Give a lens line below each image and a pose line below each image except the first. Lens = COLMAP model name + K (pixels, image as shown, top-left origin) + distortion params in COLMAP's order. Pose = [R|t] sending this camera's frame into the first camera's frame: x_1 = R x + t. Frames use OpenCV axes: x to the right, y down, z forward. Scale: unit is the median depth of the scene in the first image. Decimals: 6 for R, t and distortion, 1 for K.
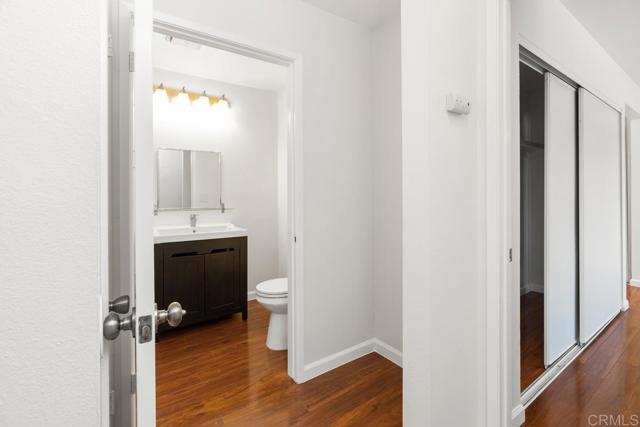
lens RADIAL K [[292.7, 0, 322.5], [0, 292.7, 195.8], [0, 0, 1]] dist [-0.001733, 0.000026]
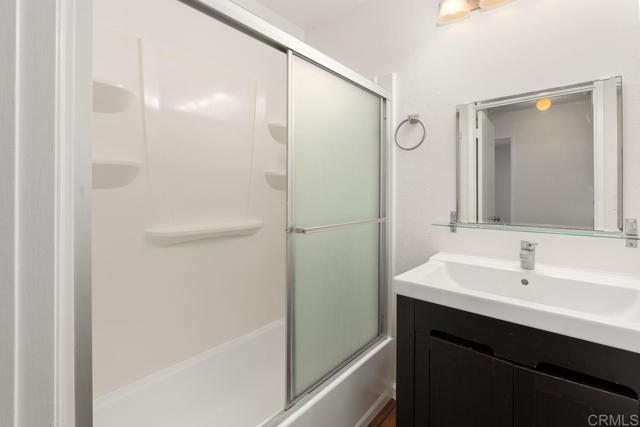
lens RADIAL K [[292.7, 0, 322.5], [0, 292.7, 195.8], [0, 0, 1]] dist [-0.001733, 0.000026]
pose [[0.254083, 0.009802, -0.967133, -0.112278], [-0.003575, 0.999951, 0.009196, -0.002843], [0.967176, 0.001121, 0.254105, 0.613040]]
